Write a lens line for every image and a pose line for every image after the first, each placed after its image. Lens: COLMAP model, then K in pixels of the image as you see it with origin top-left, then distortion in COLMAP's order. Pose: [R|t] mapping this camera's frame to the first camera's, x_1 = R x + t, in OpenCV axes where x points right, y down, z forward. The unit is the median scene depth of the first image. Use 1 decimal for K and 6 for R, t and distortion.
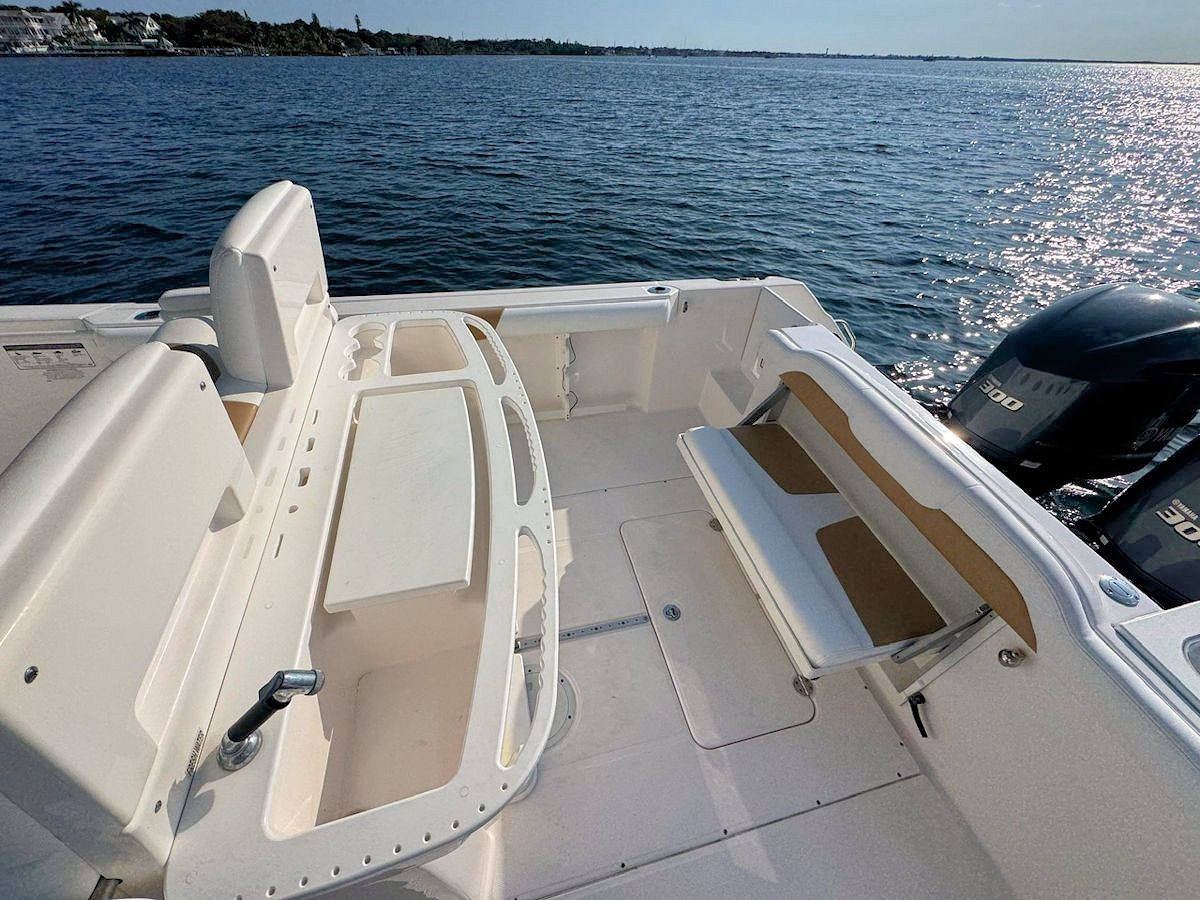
lens RADIAL K [[475.3, 0, 600.0], [0, 475.3, 450.0], [0, 0, 1]] dist [-0.000572, -0.000330]
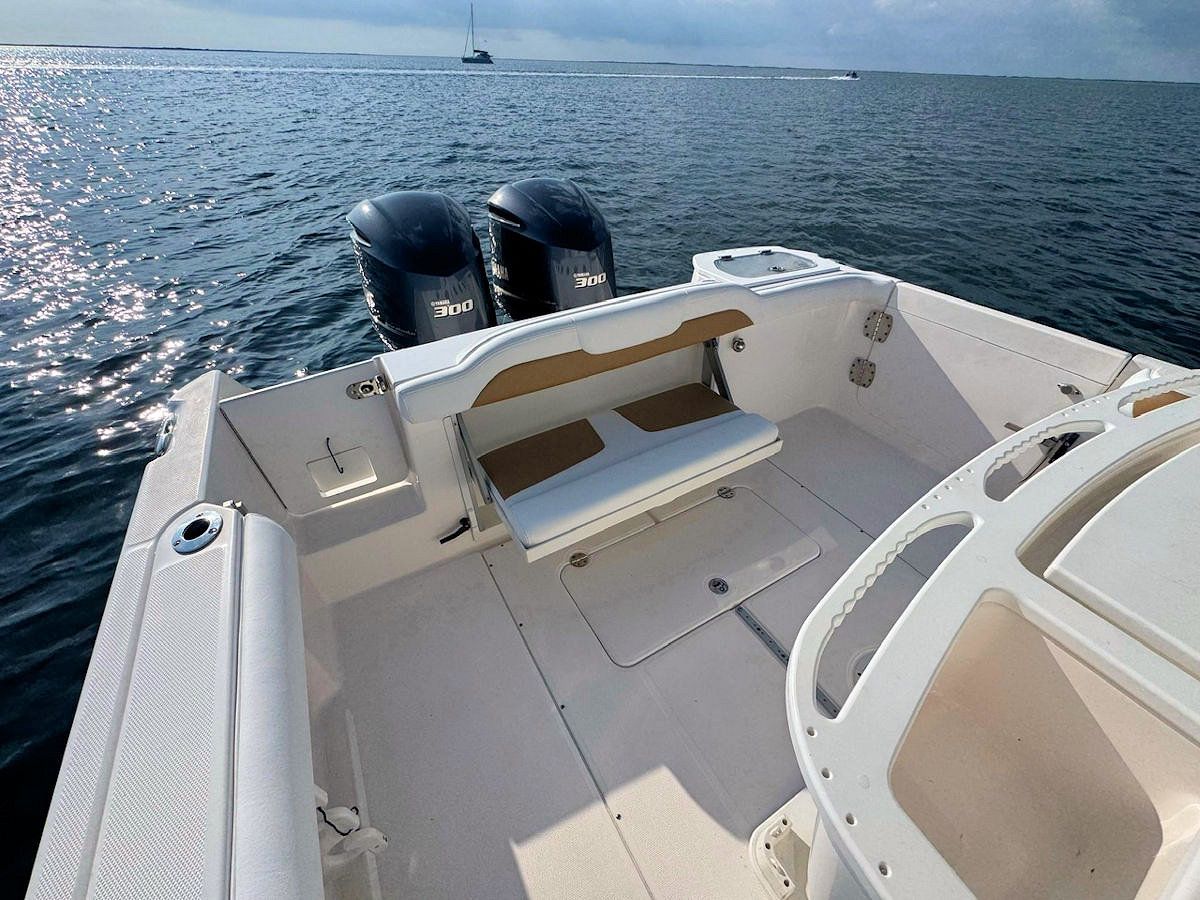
lens RADIAL K [[475.3, 0, 600.0], [0, 475.3, 450.0], [0, 0, 1]] dist [-0.000572, -0.000330]
pose [[-0.270311, -0.638522, 0.720570, -0.270637], [0.649101, 0.431888, 0.626211, -0.476796], [-0.711055, 0.636995, 0.297721, 0.687859]]
